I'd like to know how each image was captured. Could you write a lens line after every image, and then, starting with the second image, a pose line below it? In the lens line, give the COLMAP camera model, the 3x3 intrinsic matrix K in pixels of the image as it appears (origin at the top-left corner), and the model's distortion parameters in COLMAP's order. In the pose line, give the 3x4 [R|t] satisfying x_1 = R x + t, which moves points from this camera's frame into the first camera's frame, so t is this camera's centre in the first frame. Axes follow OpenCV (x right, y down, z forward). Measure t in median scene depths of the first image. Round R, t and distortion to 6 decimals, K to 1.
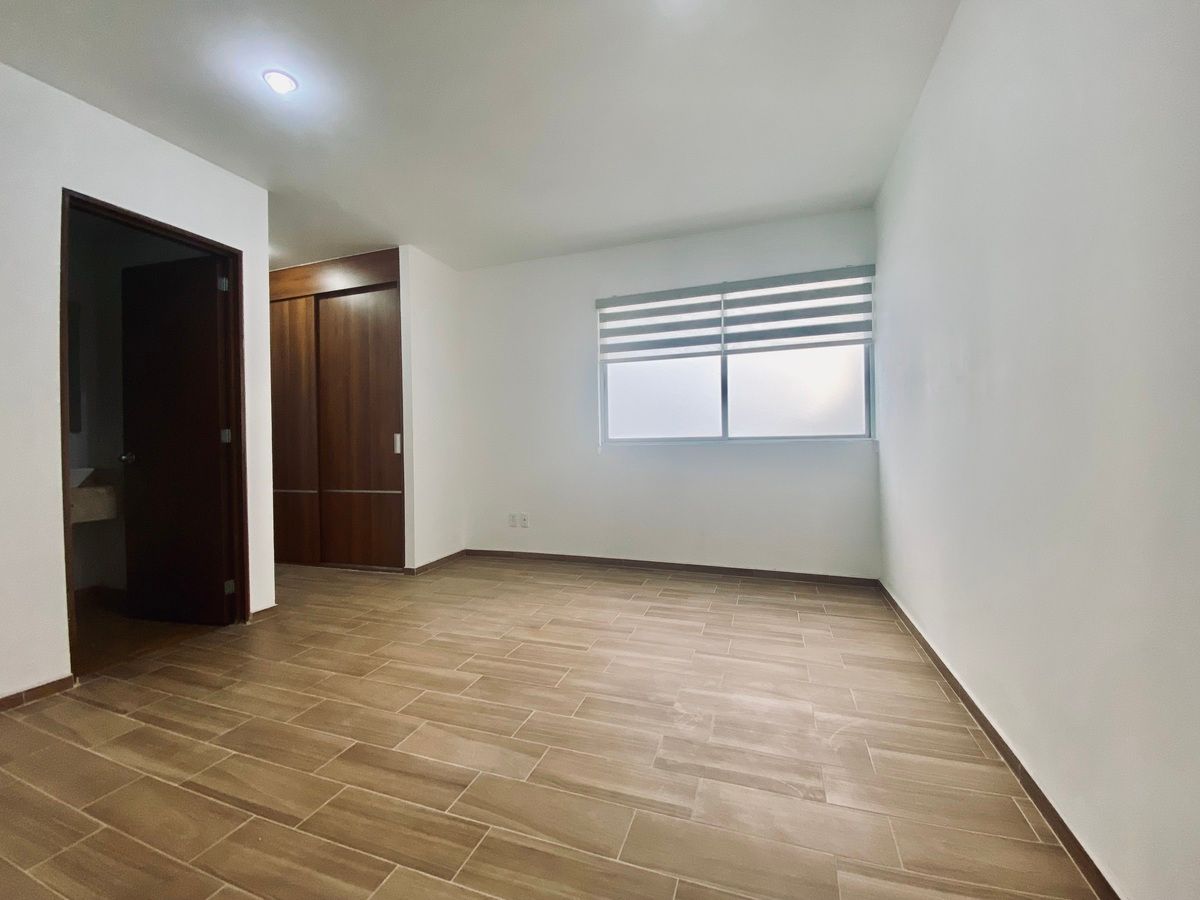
lens RADIAL K [[484.0, 0, 599.0], [0, 484.0, 447.0], [0, 0, 1]] dist [0.008484, -0.012478]
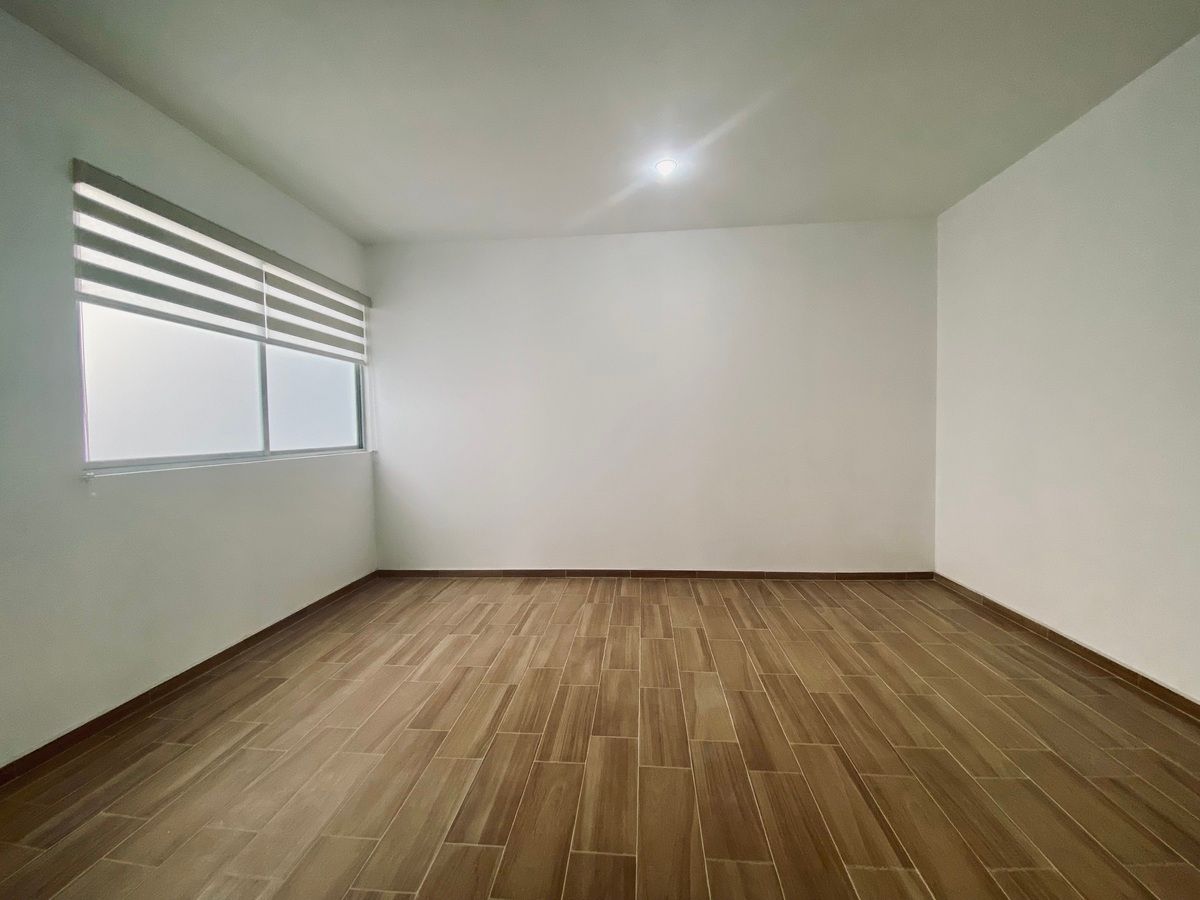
lens RADIAL K [[484.0, 0, 609.3], [0, 484.0, 450.4], [0, 0, 1]] dist [0.008484, -0.012478]
pose [[-0.262974, -0.023586, 0.964515, -0.782180], [0.031538, 0.998957, 0.033027, -0.038935], [-0.964287, 0.039104, -0.261956, 0.871720]]
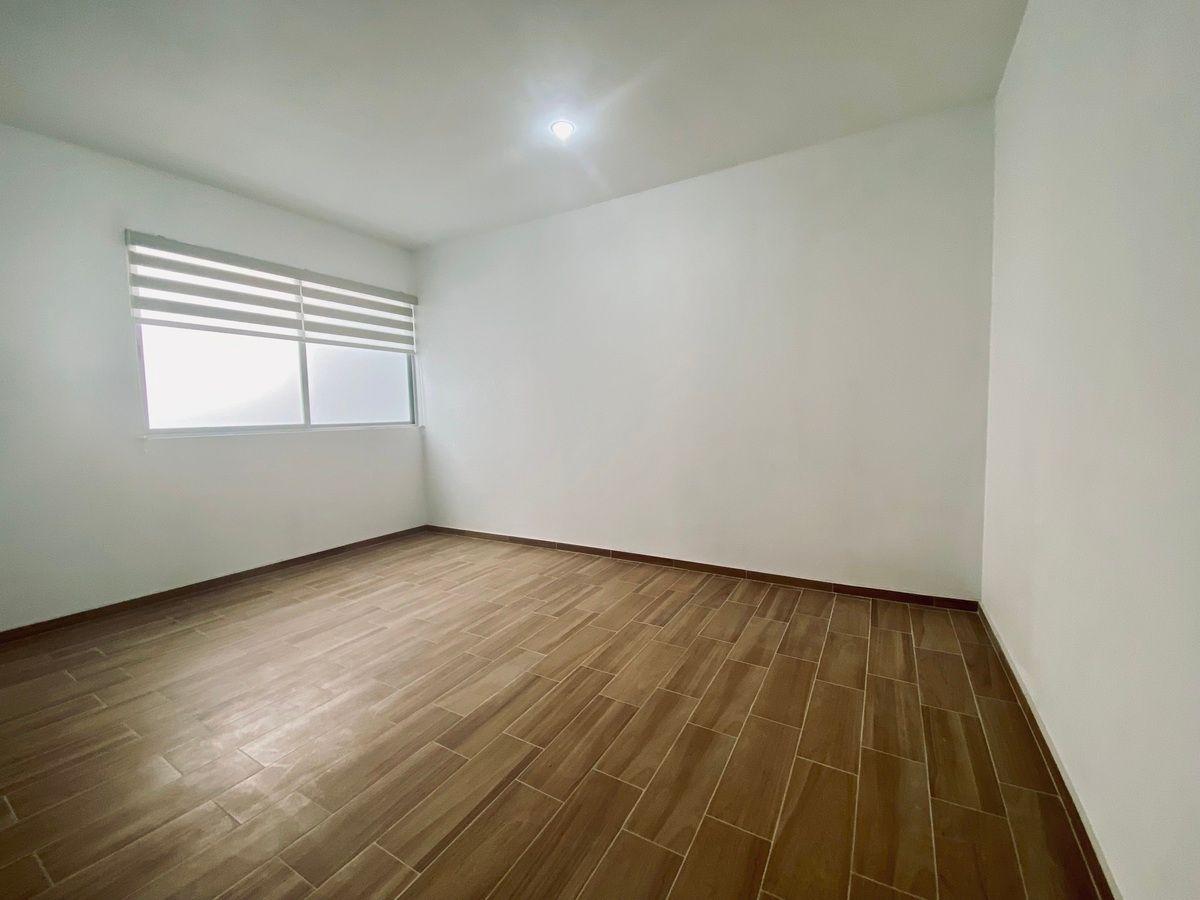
lens RADIAL K [[484.0, 0, 608.6], [0, 484.0, 449.3], [0, 0, 1]] dist [0.008484, -0.012478]
pose [[0.170074, -0.063735, 0.983368, -0.795029], [0.027754, 0.997820, 0.059871, -0.016224], [-0.985040, 0.017110, 0.171472, 0.276922]]
